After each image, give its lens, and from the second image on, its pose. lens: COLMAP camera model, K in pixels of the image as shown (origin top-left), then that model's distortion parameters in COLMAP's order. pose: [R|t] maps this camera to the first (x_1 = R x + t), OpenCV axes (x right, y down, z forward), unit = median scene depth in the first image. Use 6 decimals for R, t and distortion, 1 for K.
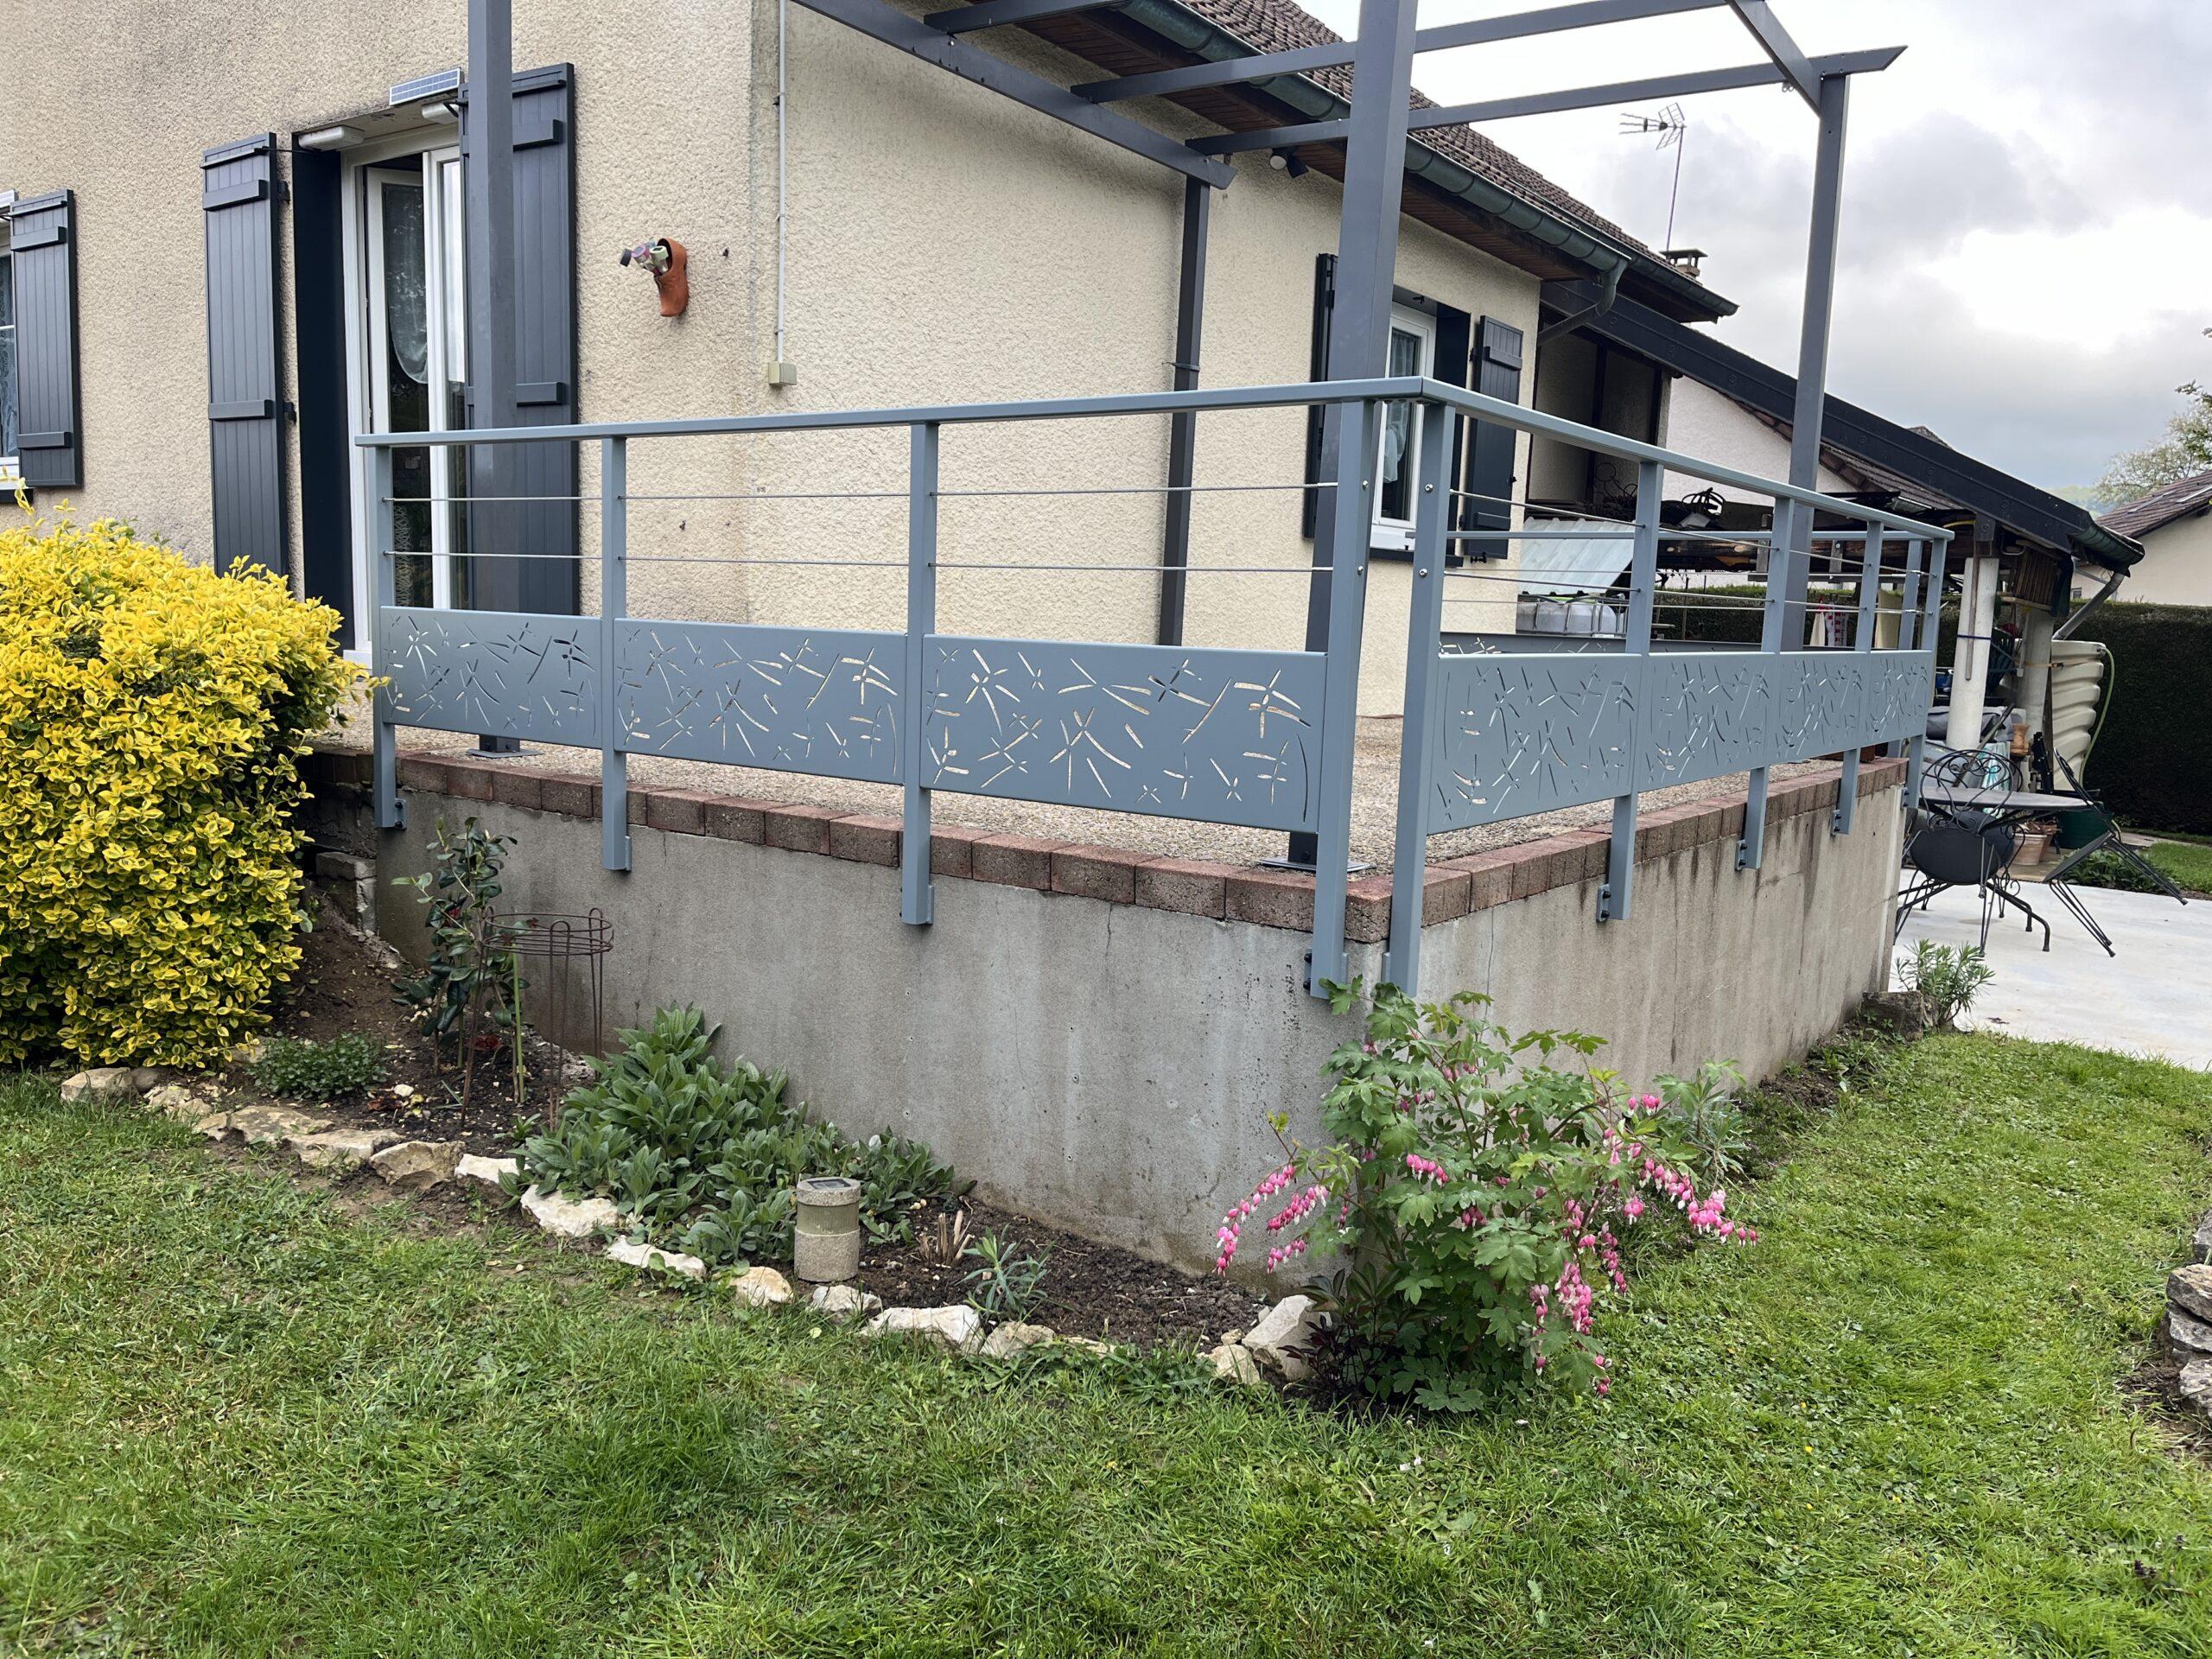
lens RADIAL K [[1667.2, 0, 1106.0], [0, 1667.2, 829.5], [0, 0, 1]] dist [0.035452, 0.001197]
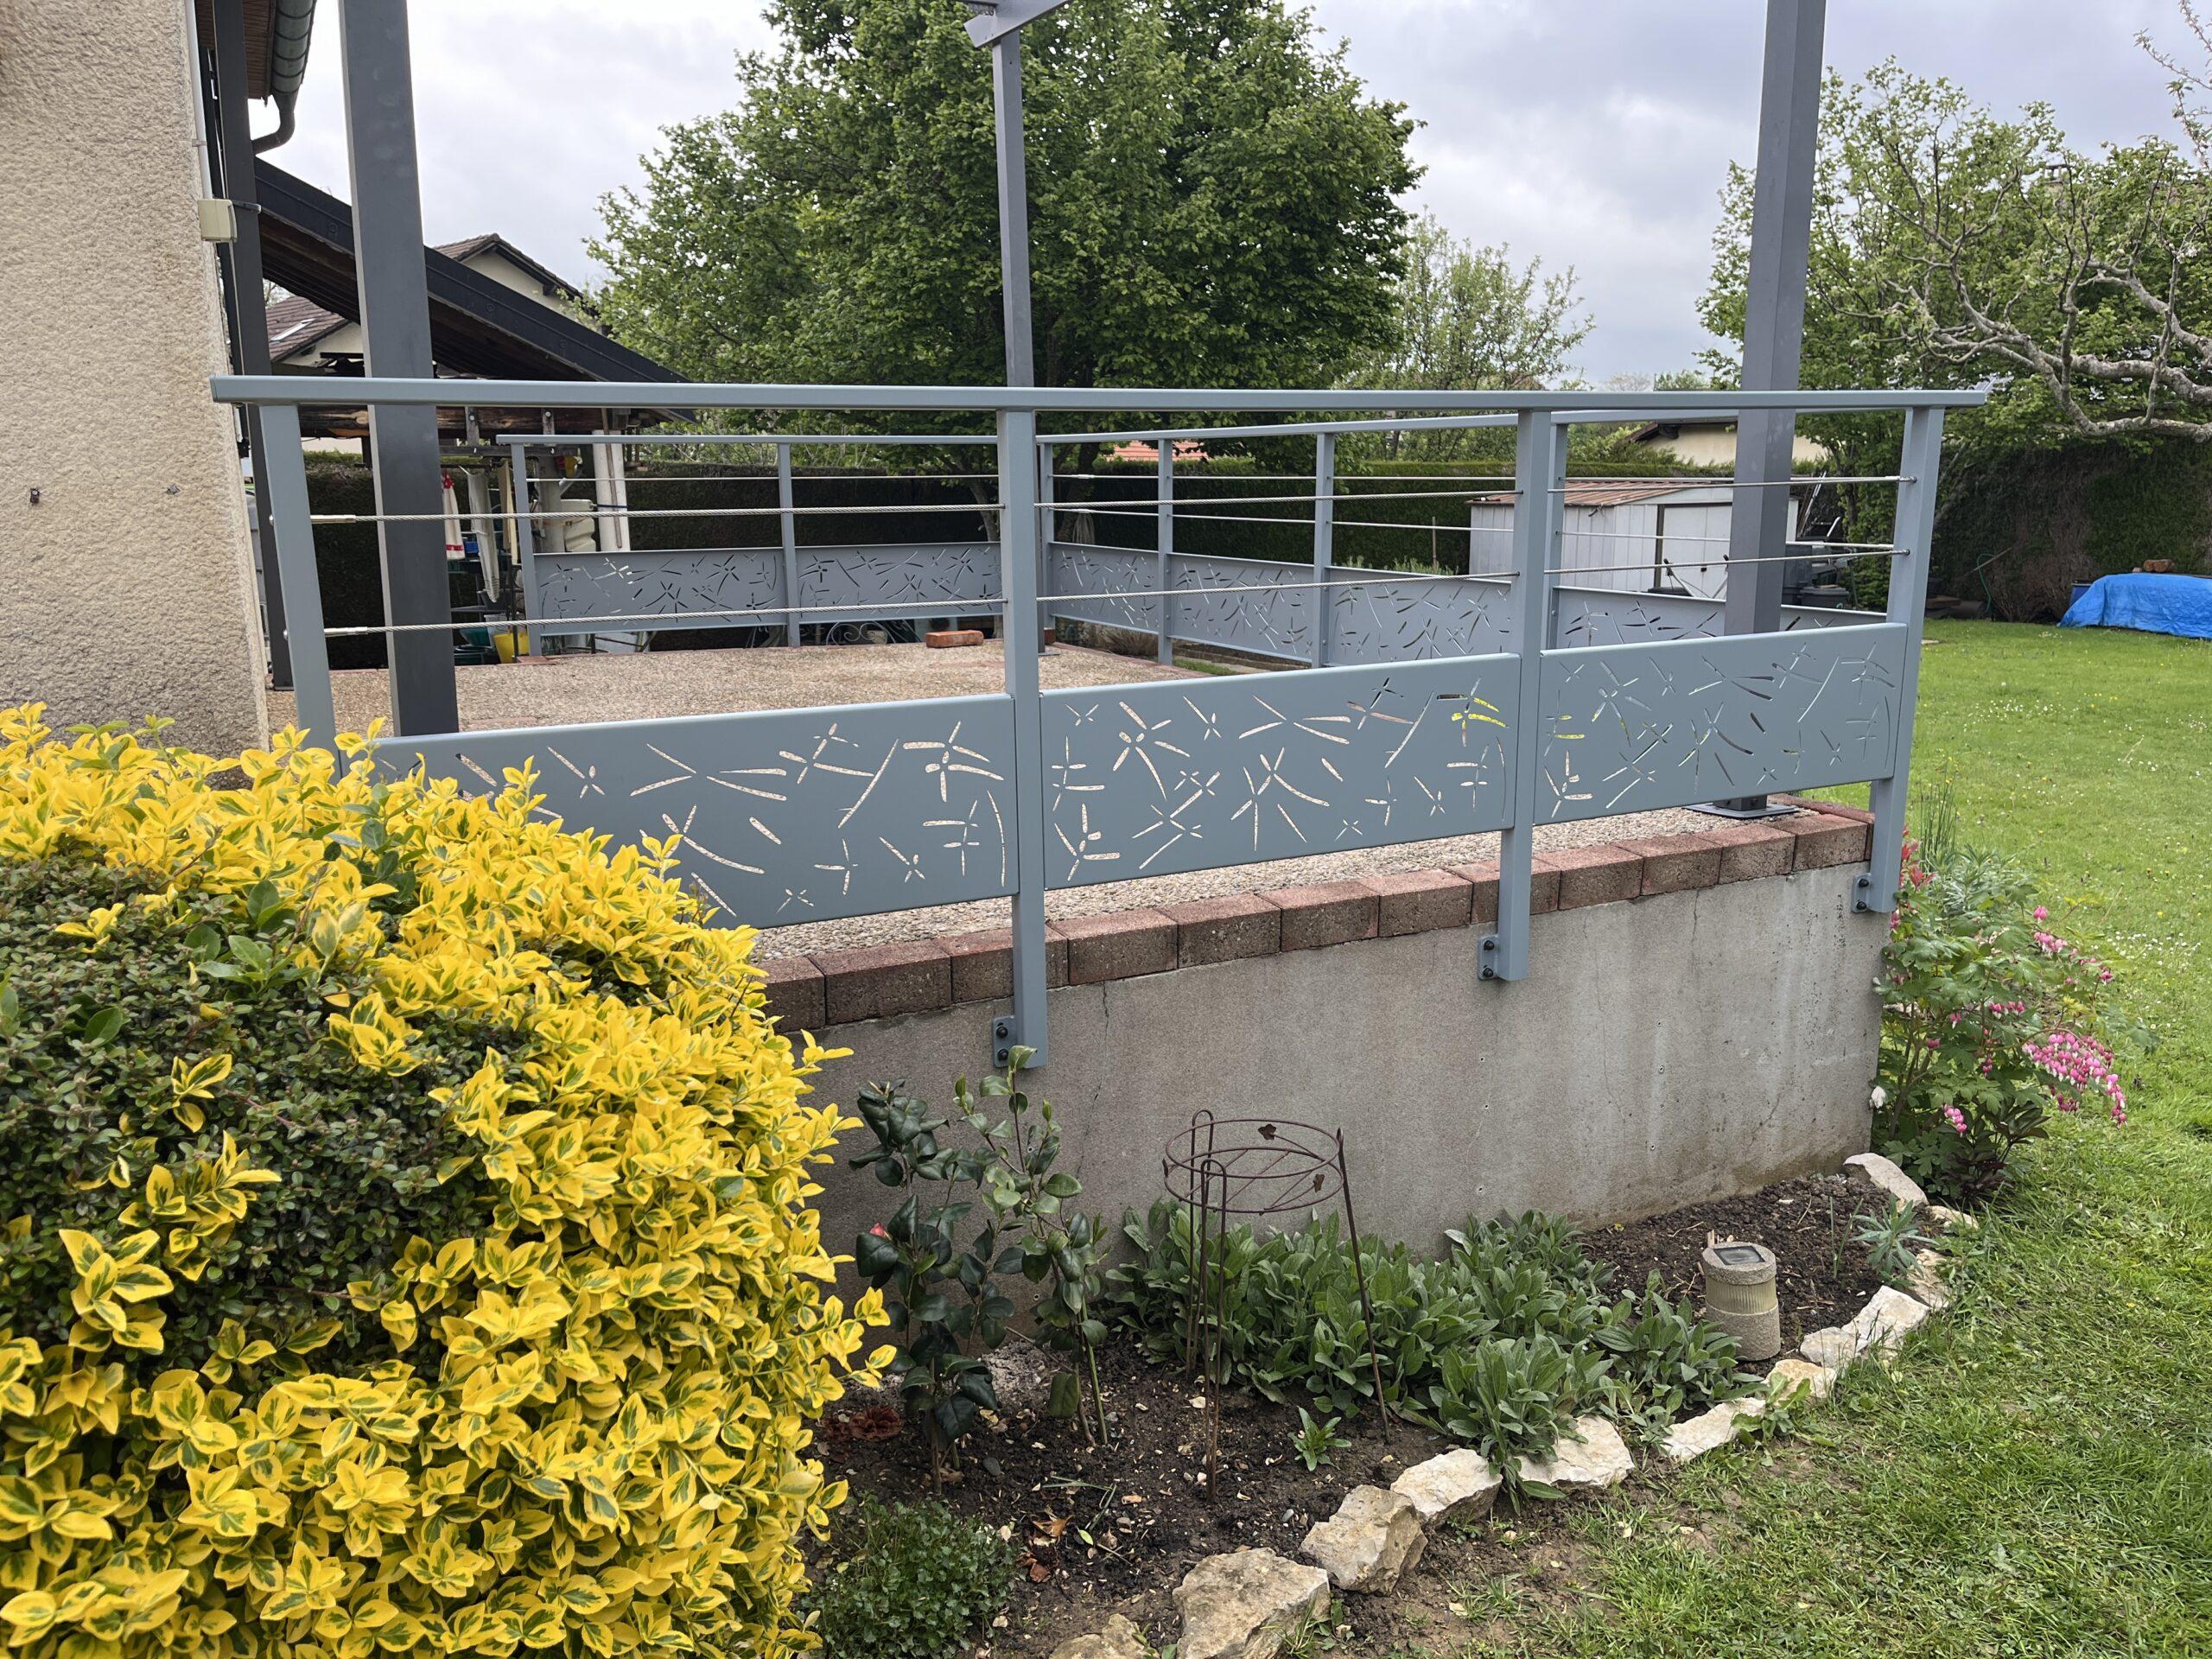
lens RADIAL K [[1667.2, 0, 1106.0], [0, 1667.2, 829.5], [0, 0, 1]] dist [0.035452, 0.001197]
pose [[0.444911, -0.218459, 0.868522, -1.009961], [0.140727, 0.974798, 0.173101, -0.214742], [-0.884449, 0.045210, 0.464441, 0.806454]]
